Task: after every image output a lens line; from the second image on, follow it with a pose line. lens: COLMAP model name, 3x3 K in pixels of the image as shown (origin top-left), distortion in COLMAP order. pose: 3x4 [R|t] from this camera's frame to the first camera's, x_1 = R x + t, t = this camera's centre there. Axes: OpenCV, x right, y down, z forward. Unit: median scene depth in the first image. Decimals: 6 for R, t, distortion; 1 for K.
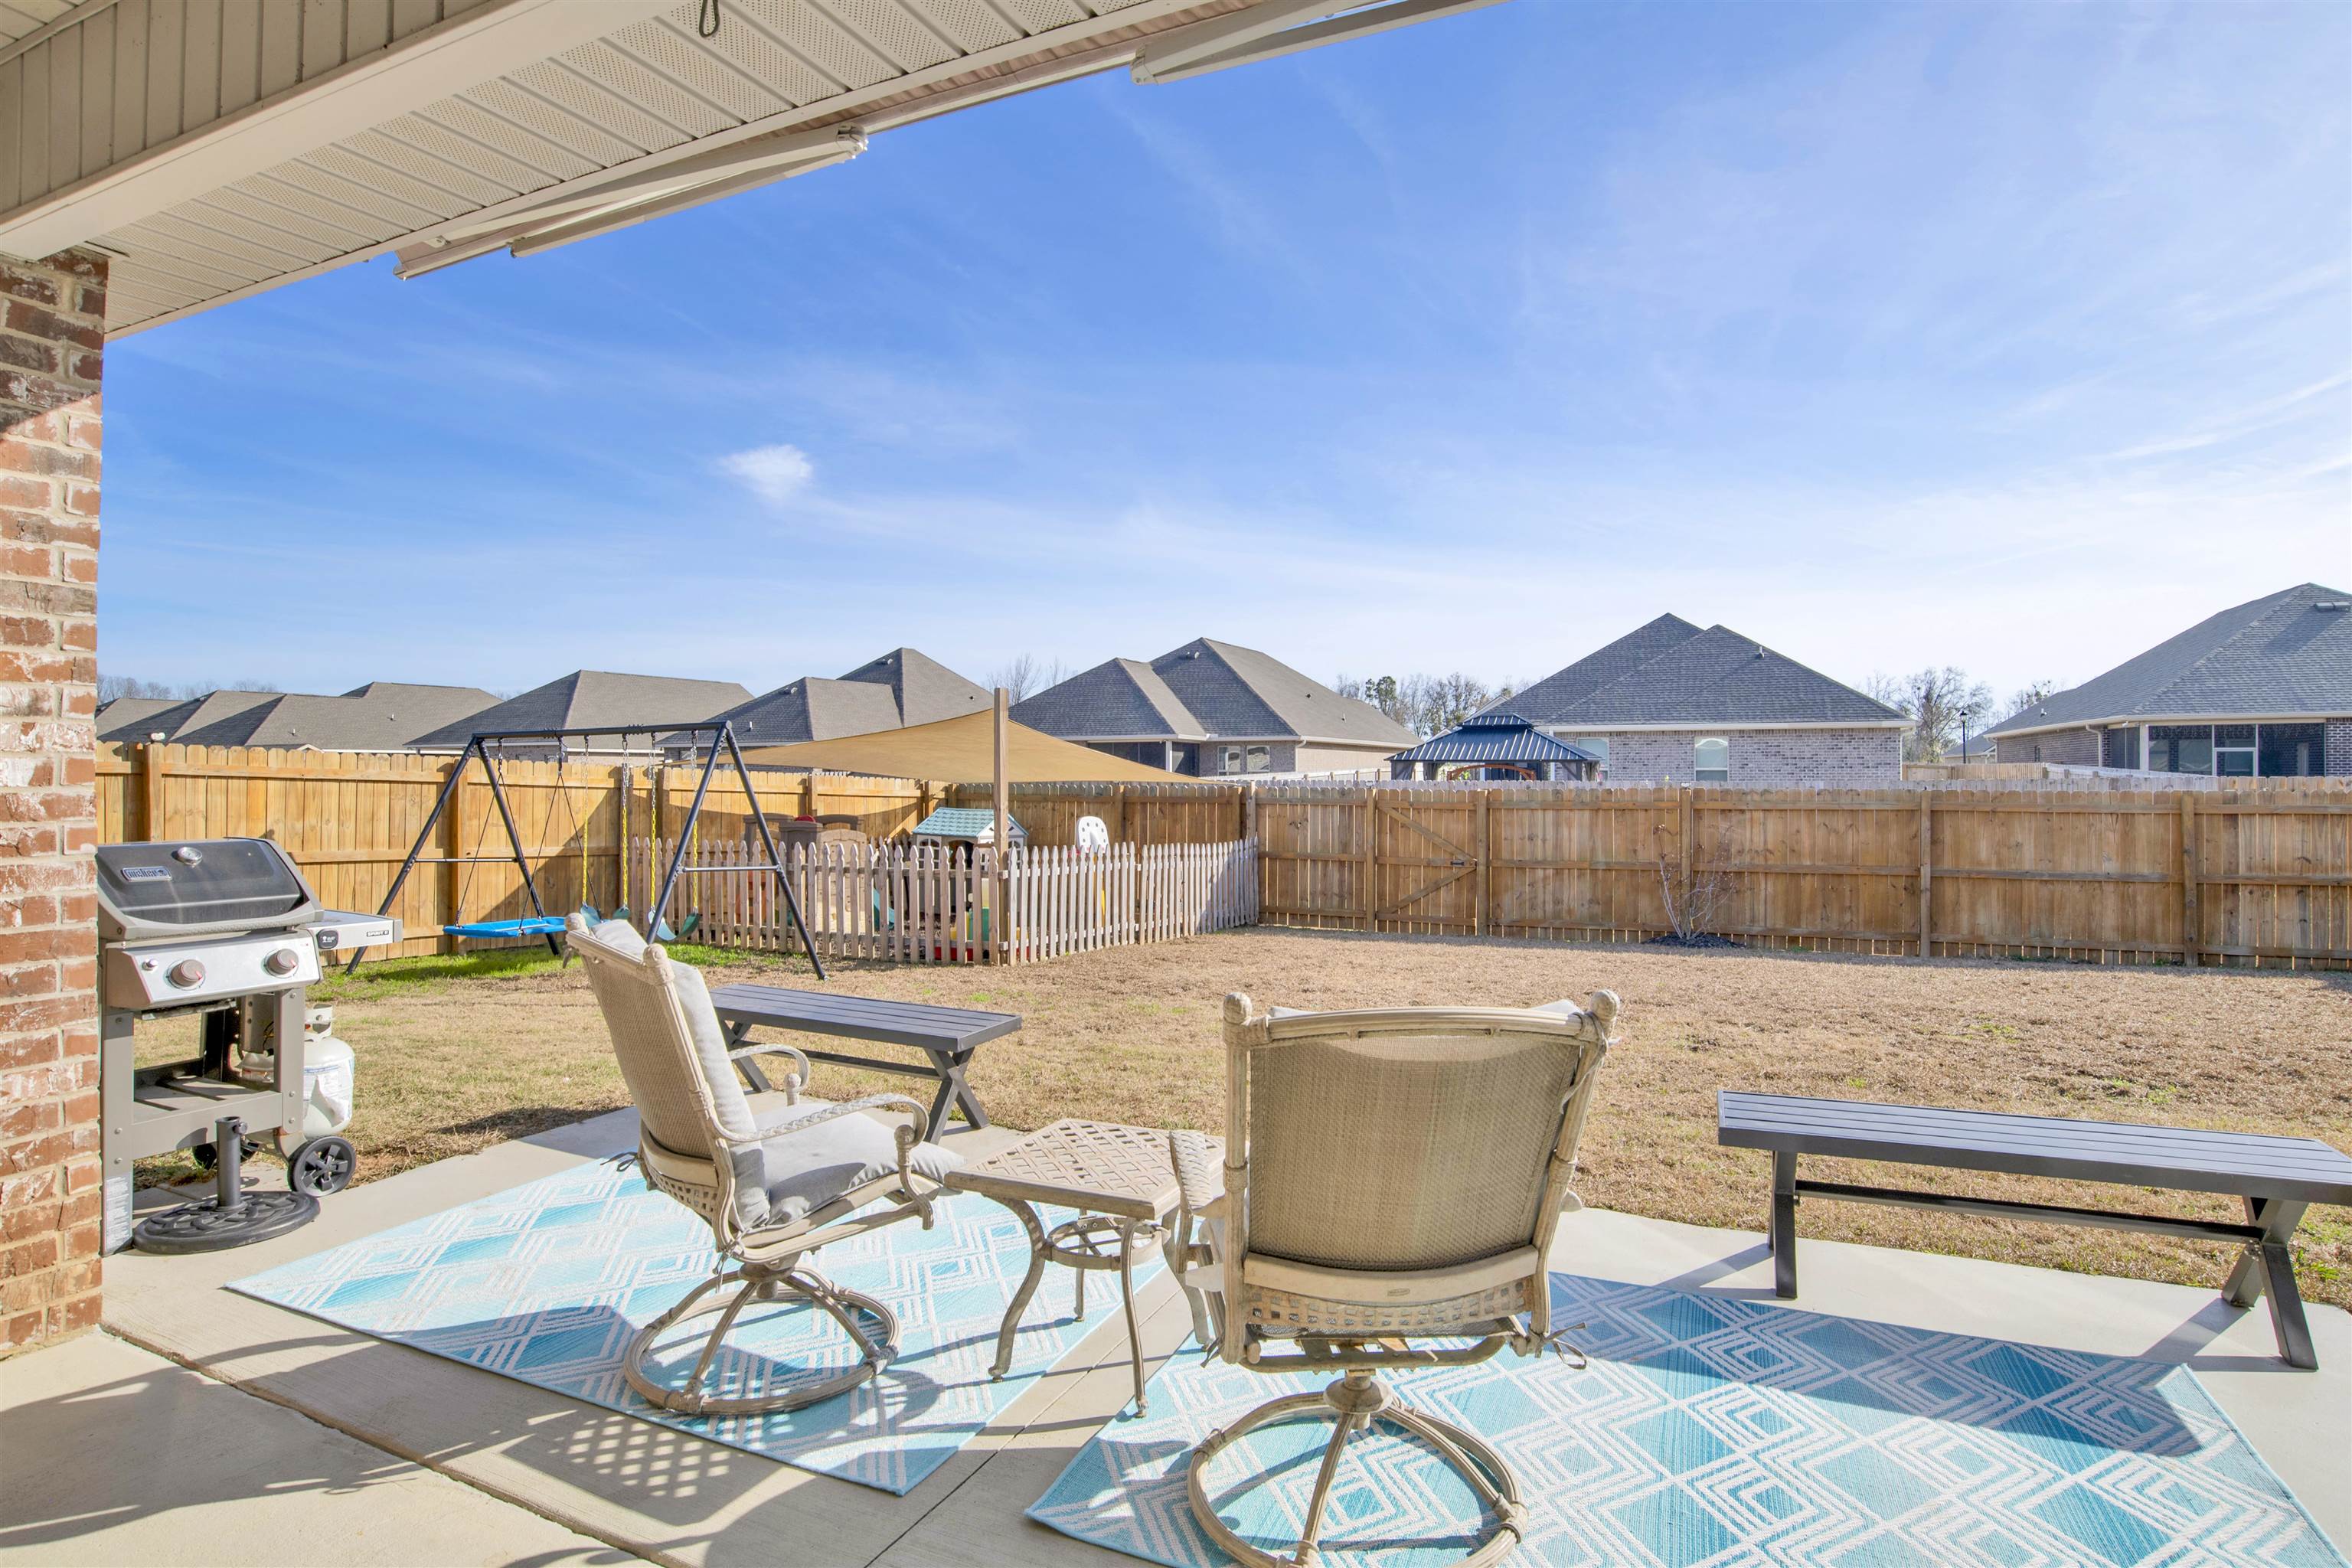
lens RADIAL K [[1241.2, 0, 1174.5], [0, 1241.2, 776.4], [0, 0, 1]] dist [-0.083019, 0.025727]
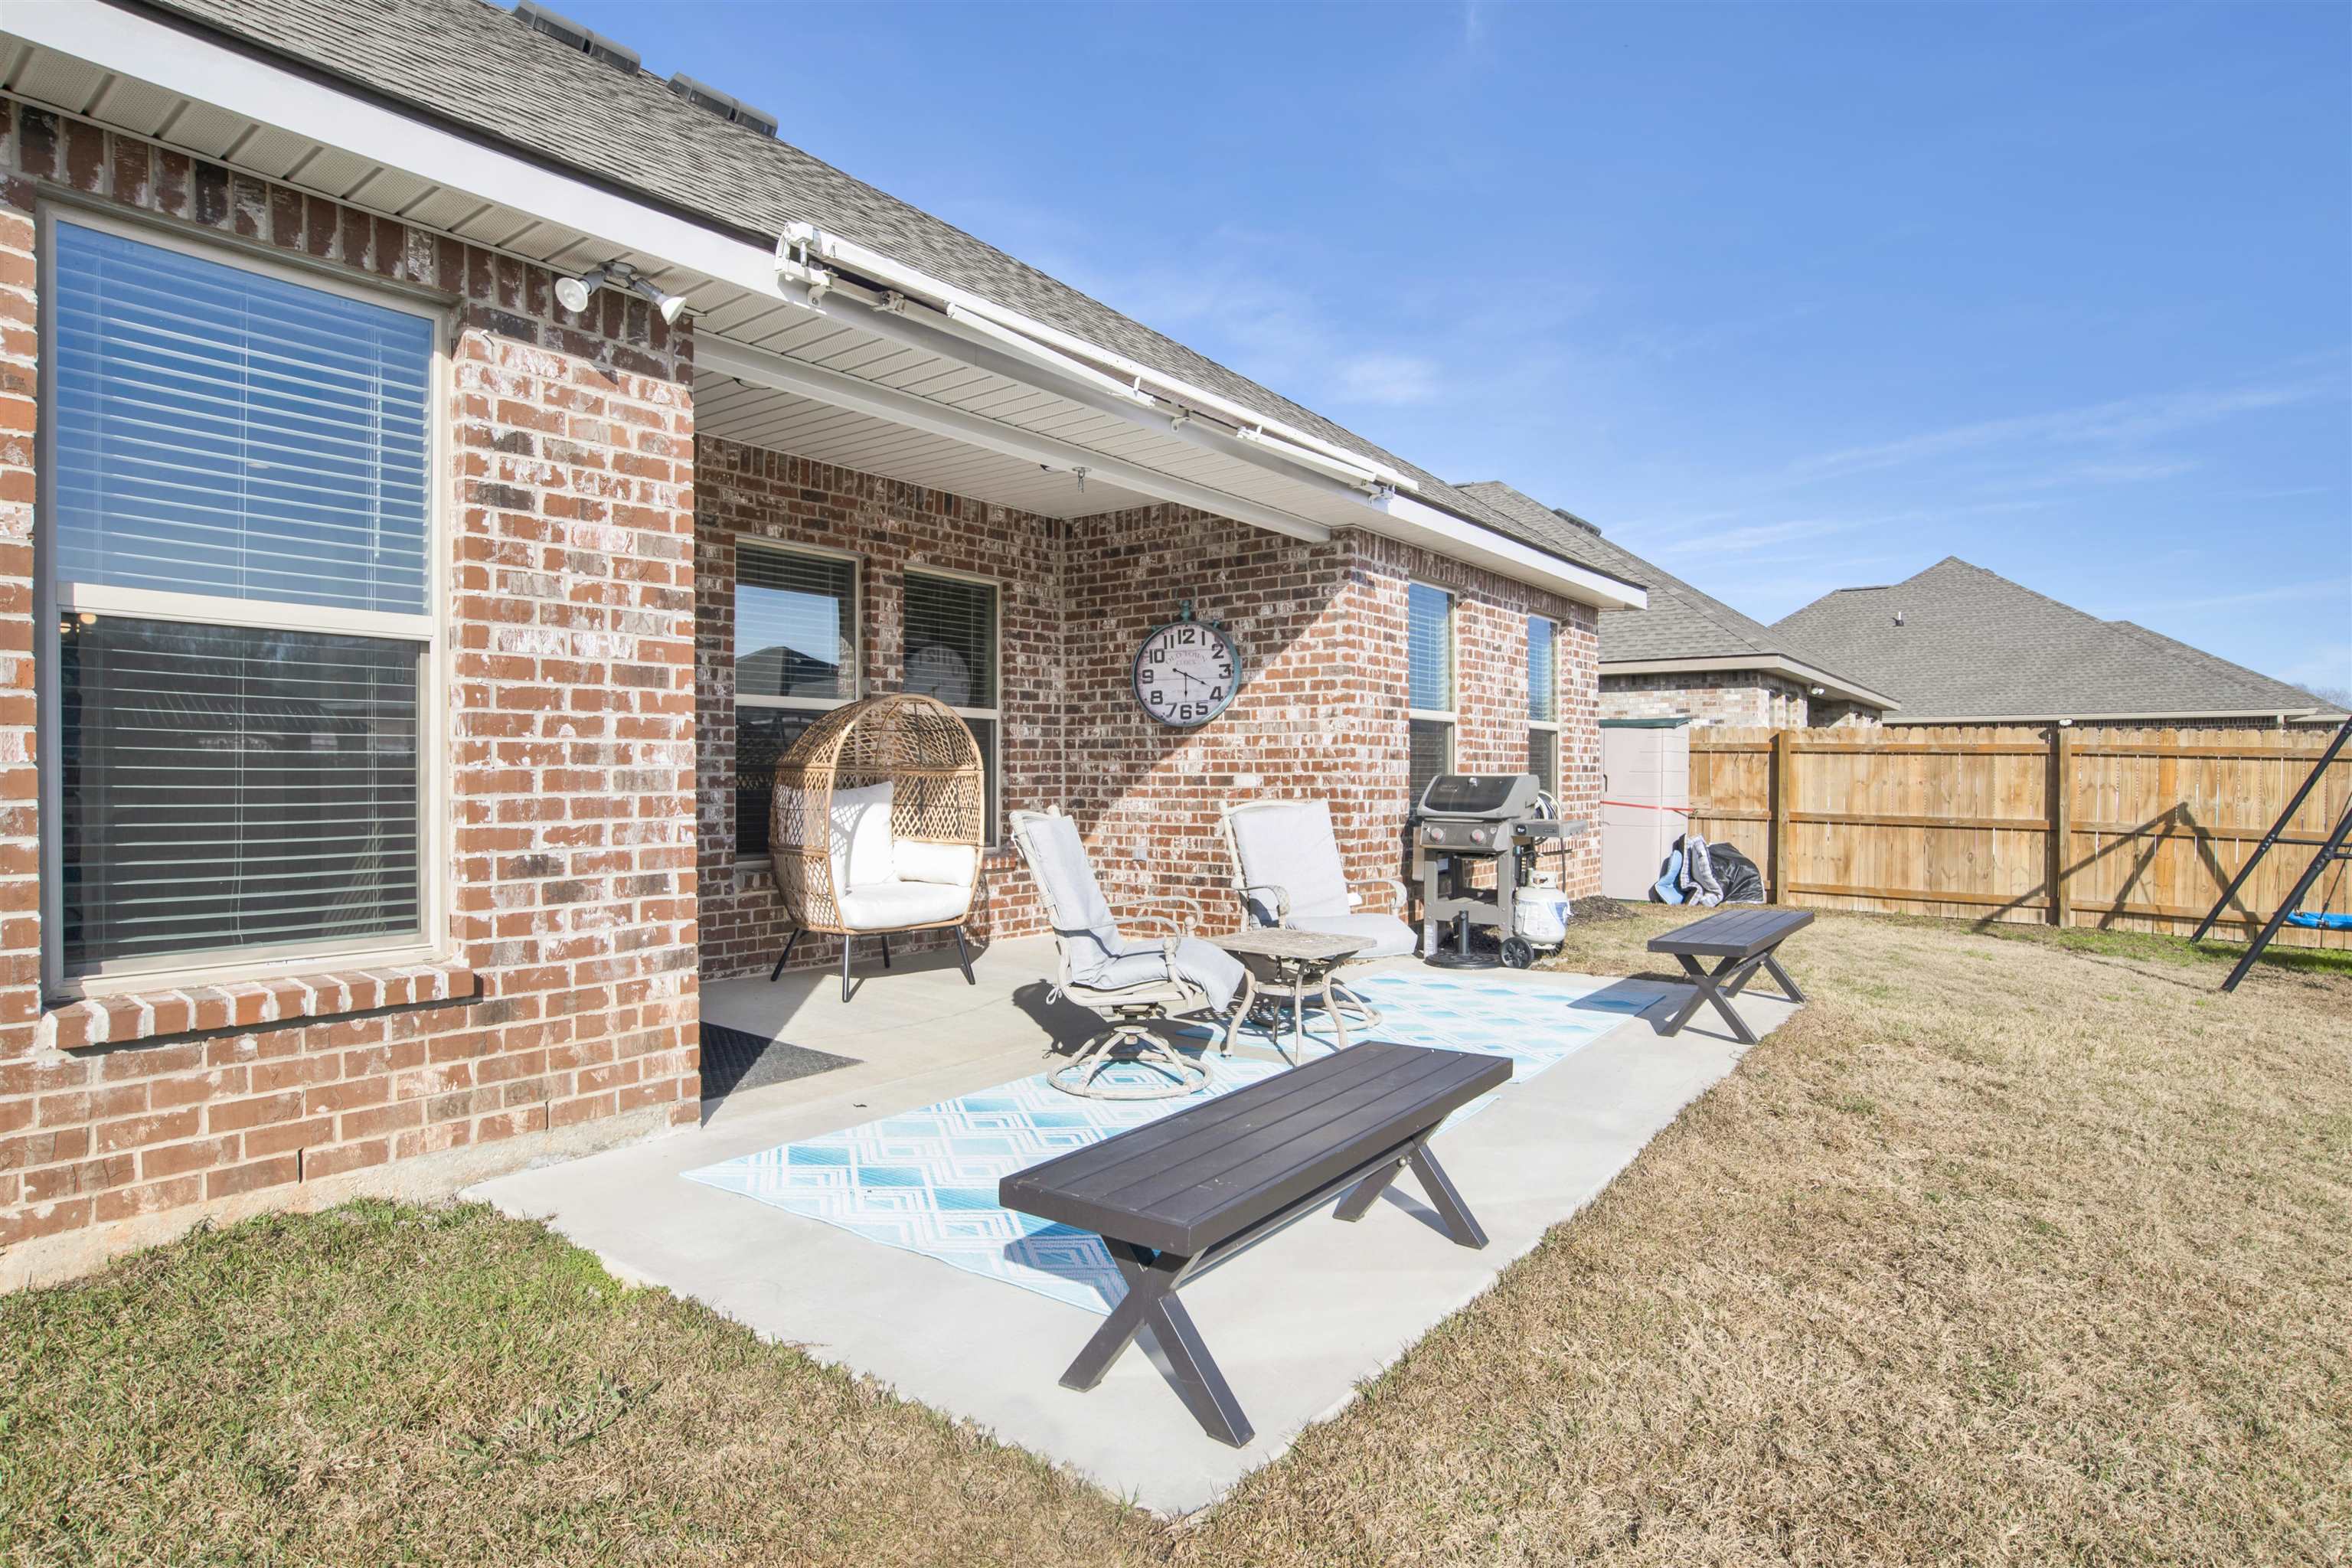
lens RADIAL K [[1255.6, 0, 1170.5], [0, 1255.6, 774.9], [0, 0, 1]] dist [-0.075966, 0.024689]
pose [[-0.211364, -0.000010, -0.977407, 0.336774], [-0.002712, 0.999996, 0.000576, 0.014032], [0.977404, 0.002772, -0.211363, 0.233196]]
